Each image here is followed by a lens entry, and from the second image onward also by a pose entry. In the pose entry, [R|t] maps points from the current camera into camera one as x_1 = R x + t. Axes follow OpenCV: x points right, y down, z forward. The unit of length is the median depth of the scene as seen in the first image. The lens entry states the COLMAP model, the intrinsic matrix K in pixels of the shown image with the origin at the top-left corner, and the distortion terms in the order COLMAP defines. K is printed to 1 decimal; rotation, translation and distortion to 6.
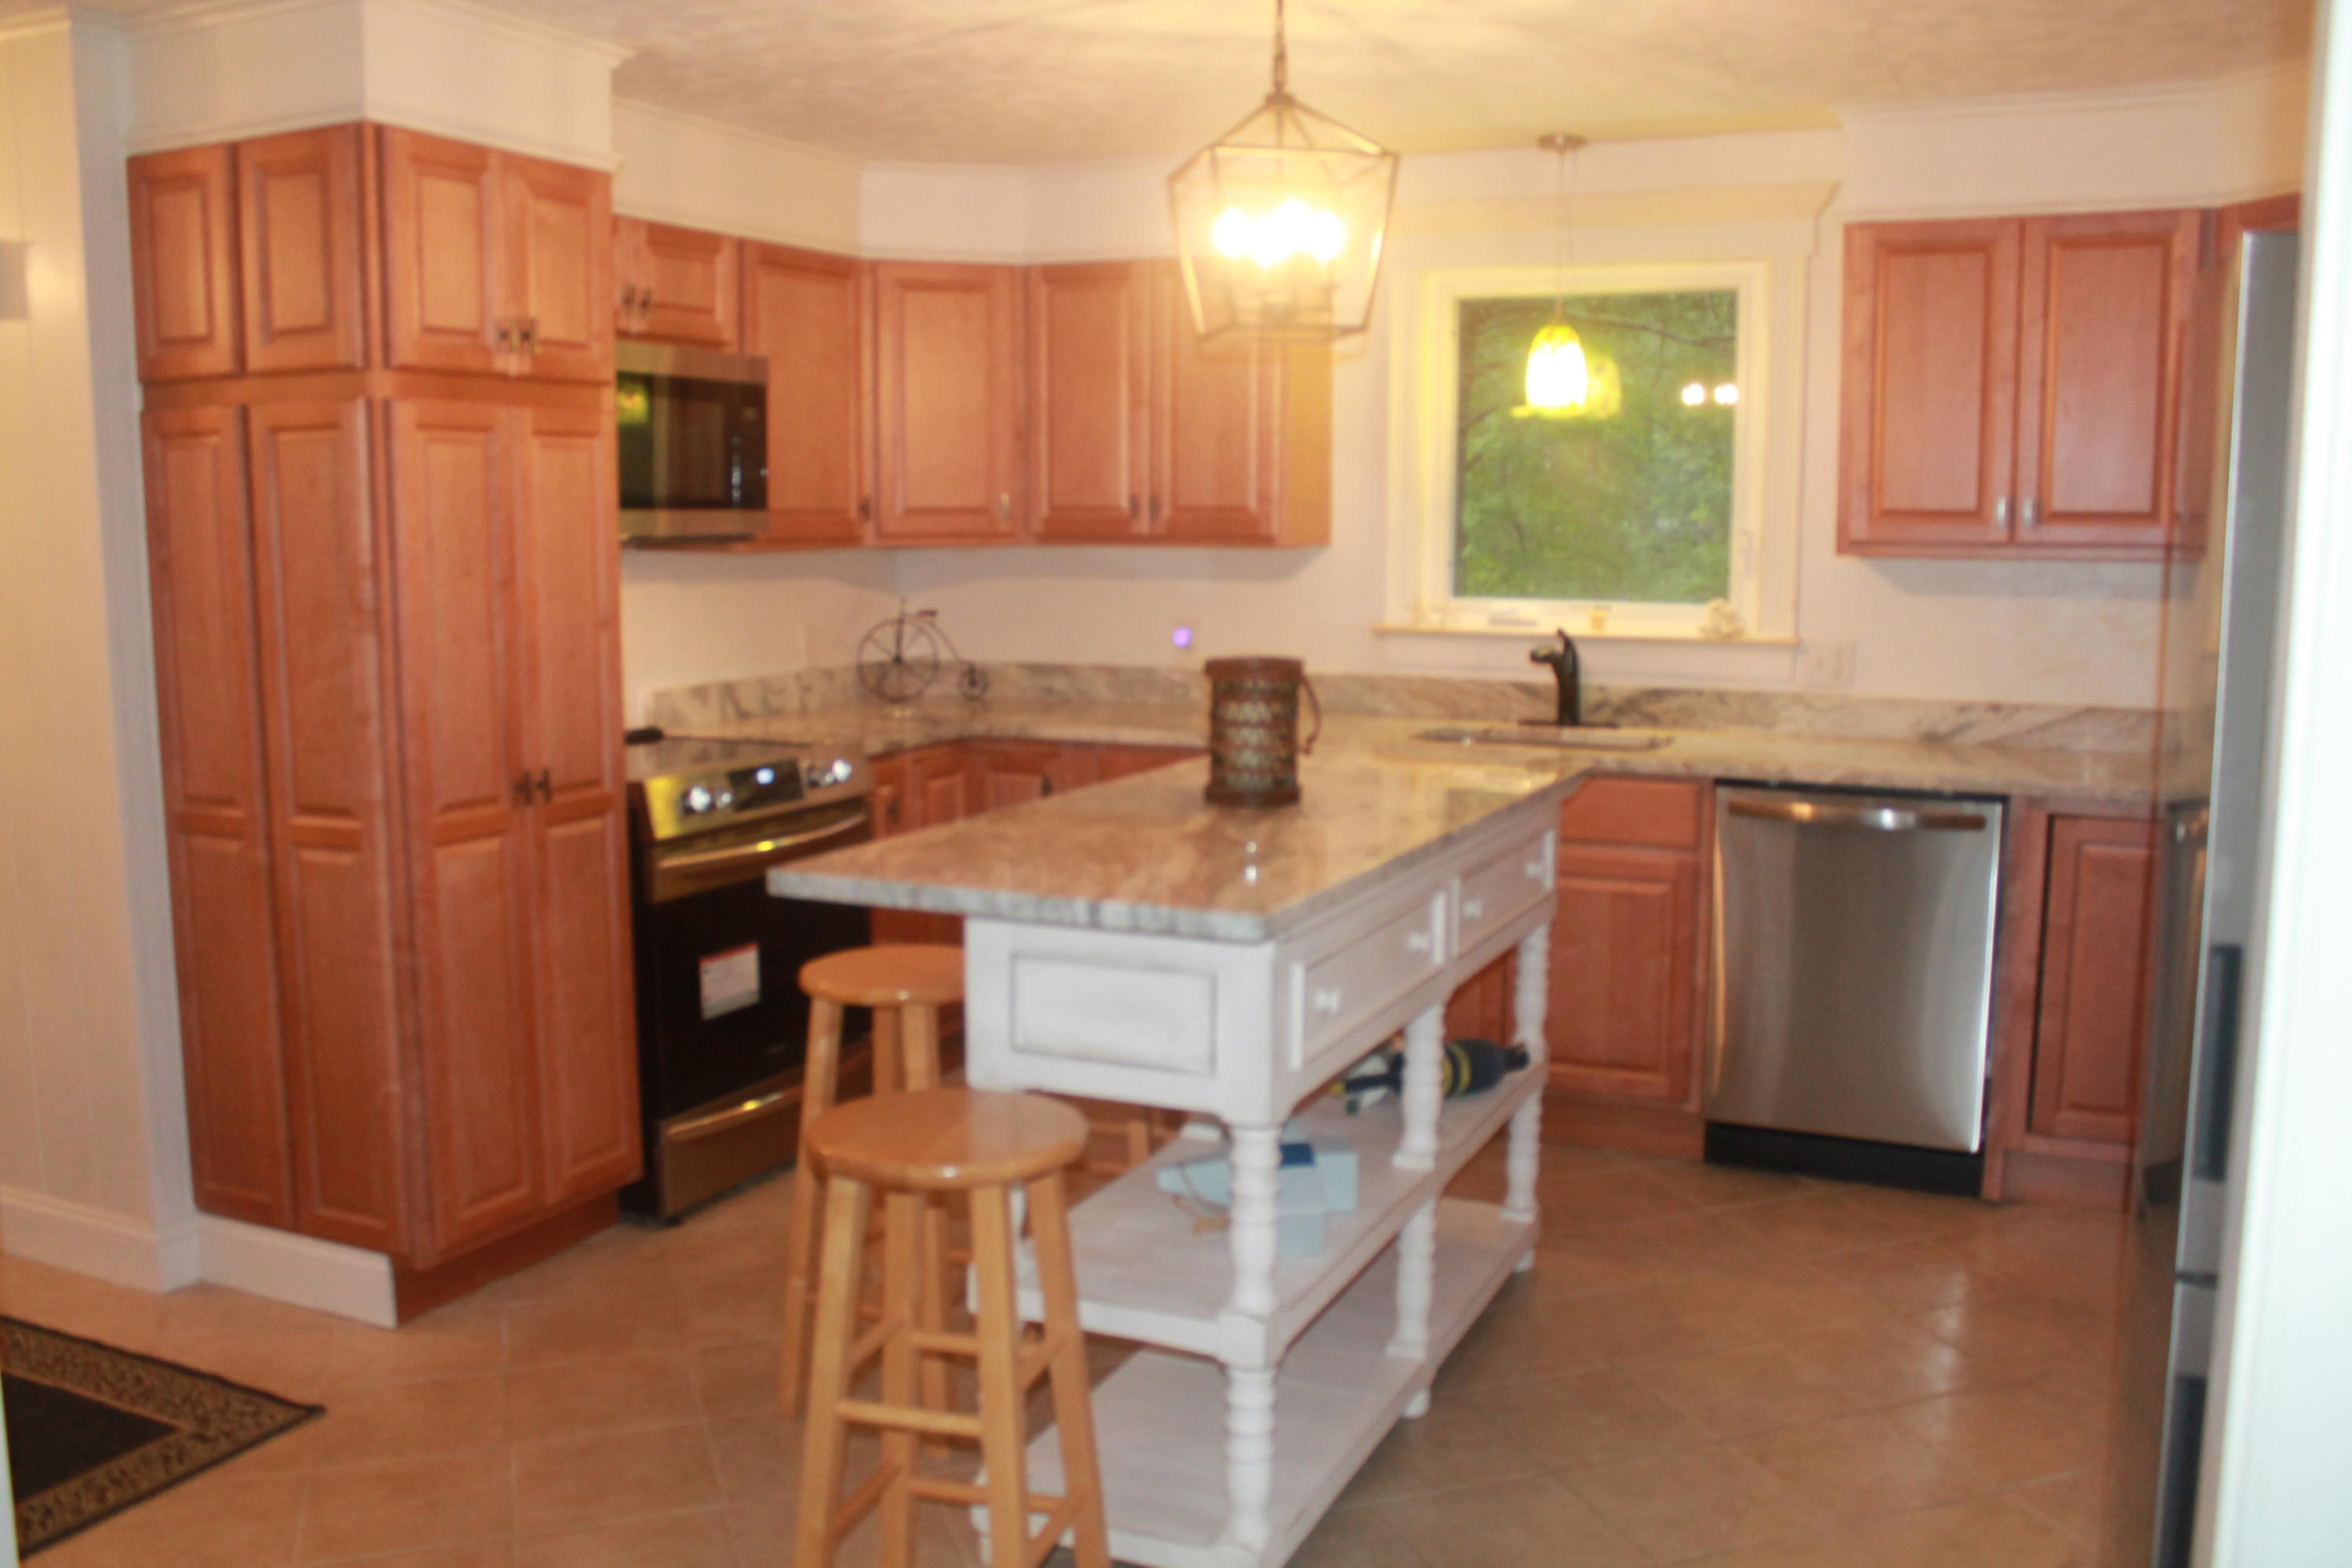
lens RADIAL K [[1947.5, 0, 1176.0], [0, 1947.5, 784.0], [0, 0, 1]] dist [-0.145363, 0.176044]
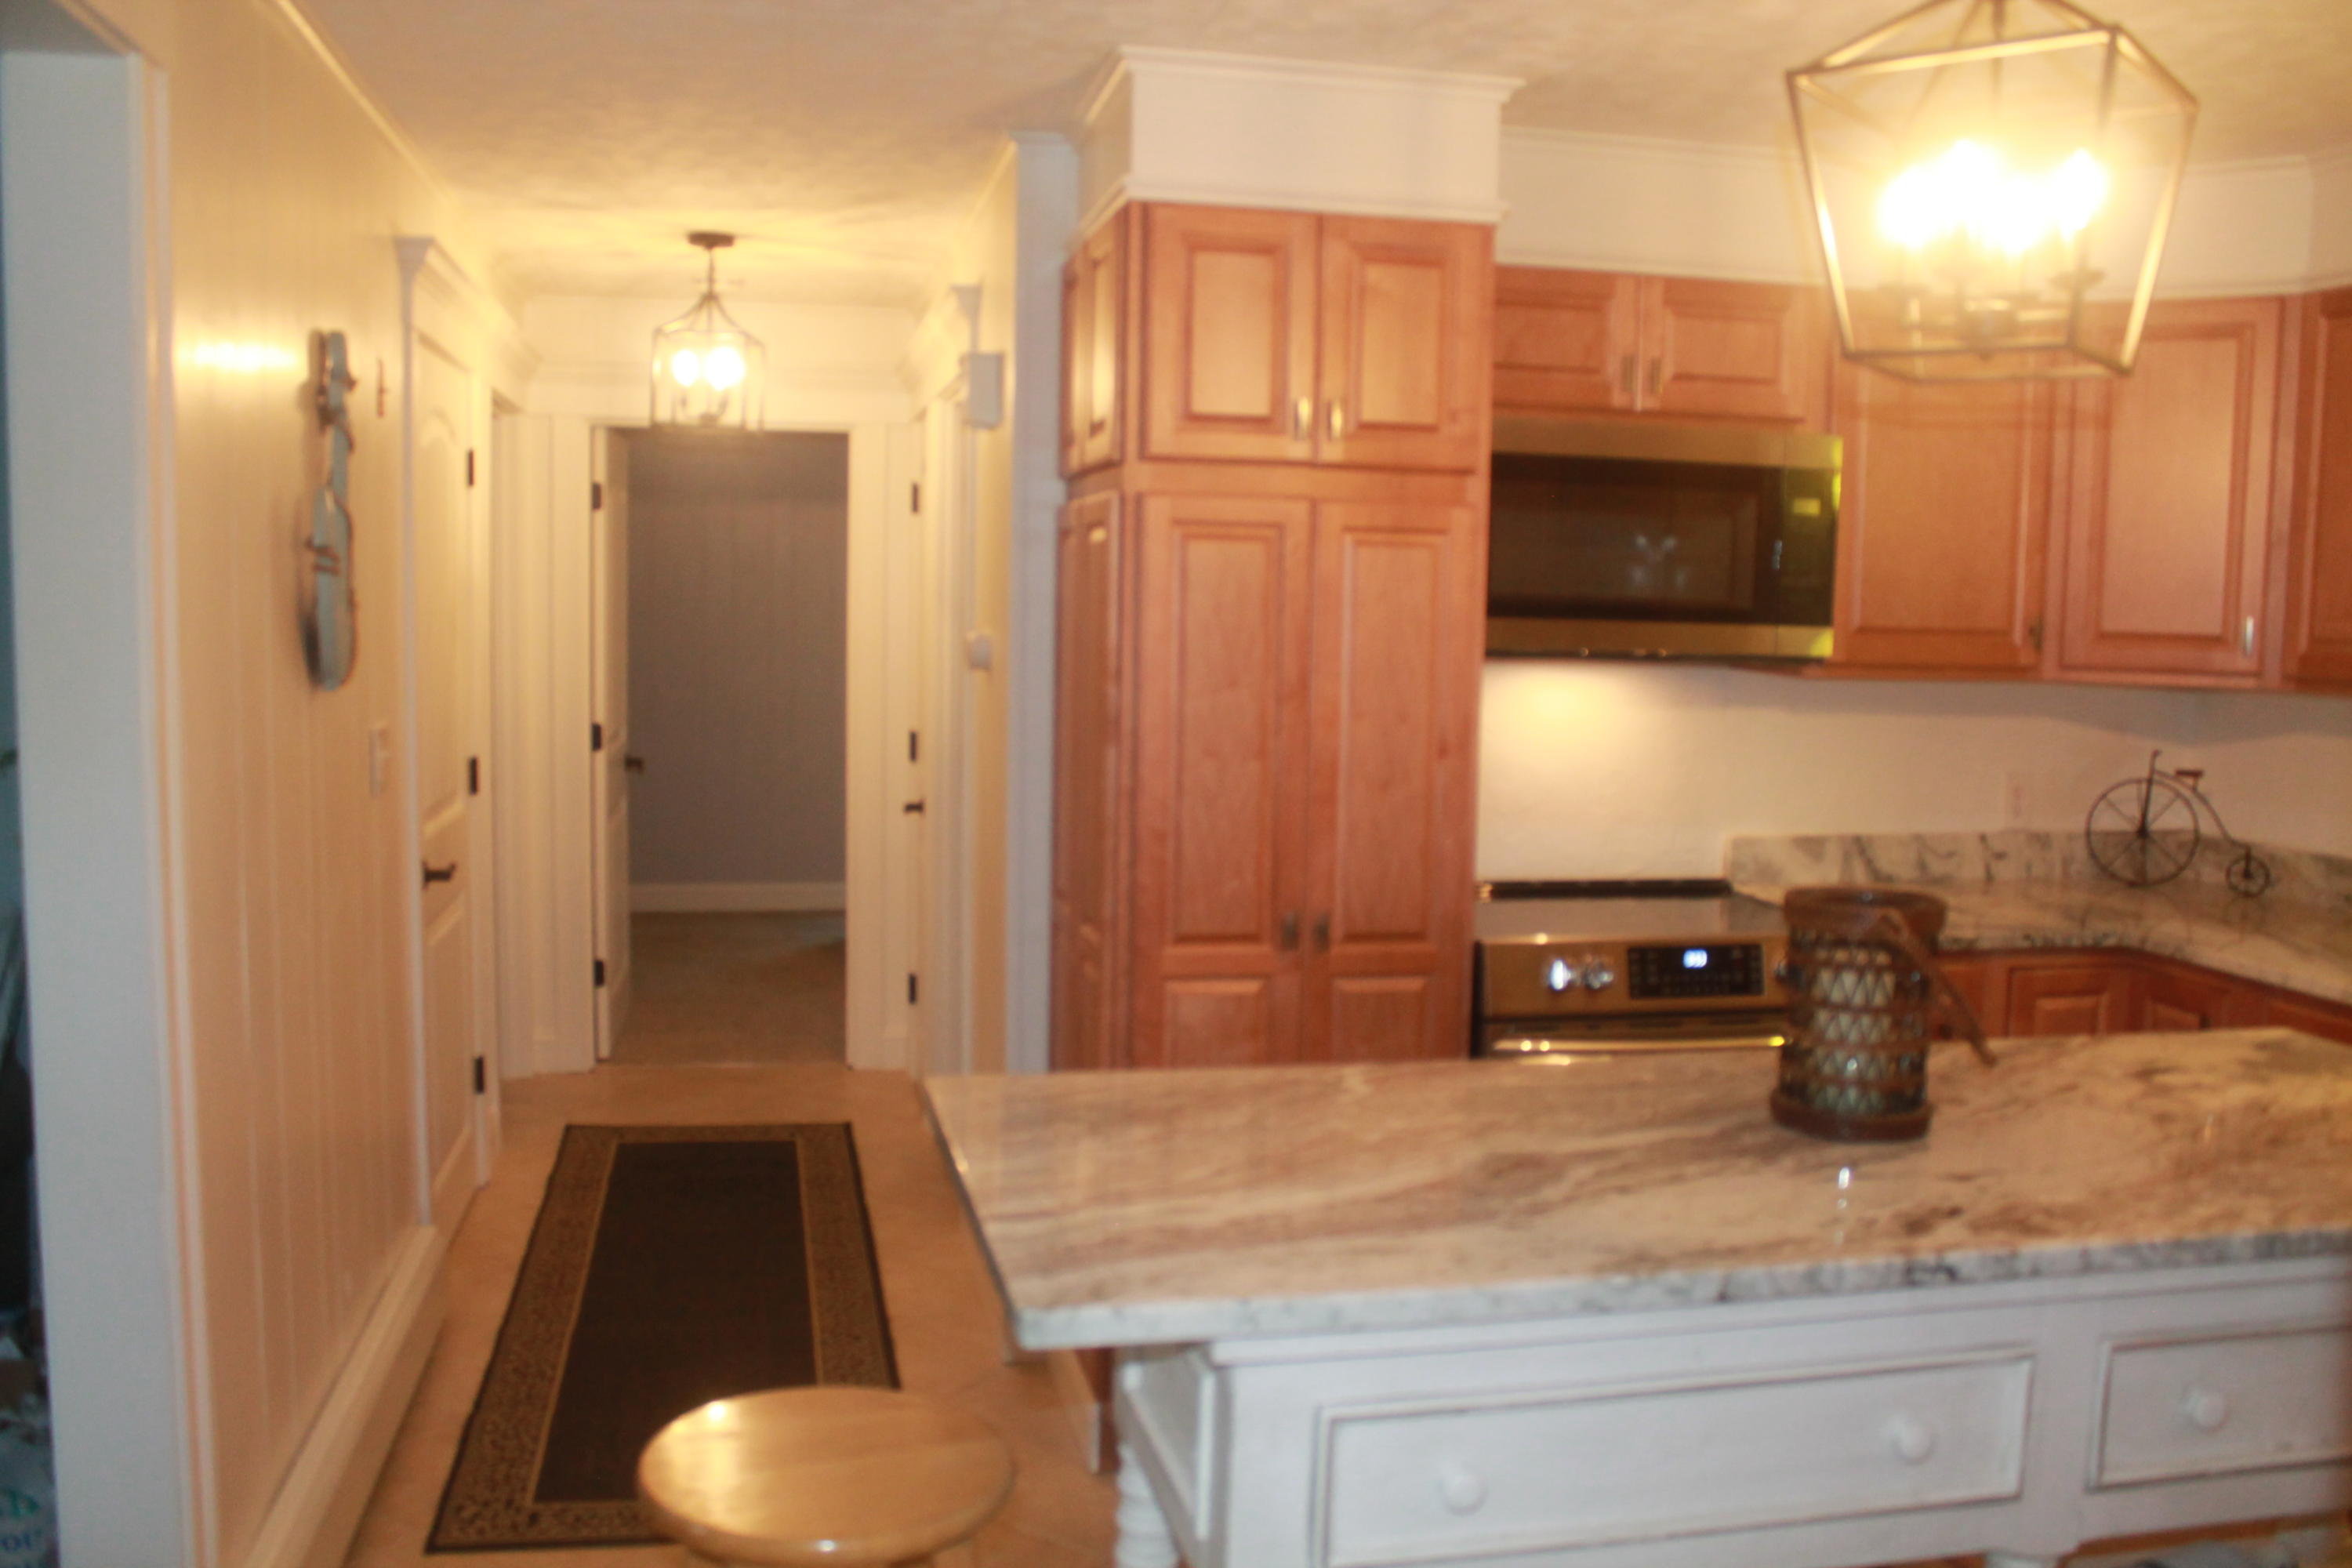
lens RADIAL K [[1947.5, 0, 1176.0], [0, 1947.5, 784.0], [0, 0, 1]] dist [-0.145363, 0.176044]
pose [[0.623625, 0.088276, -0.776723, 0.227328], [-0.128165, 0.991704, 0.009807, -0.048174], [0.771145, 0.093433, 0.629766, 0.282813]]
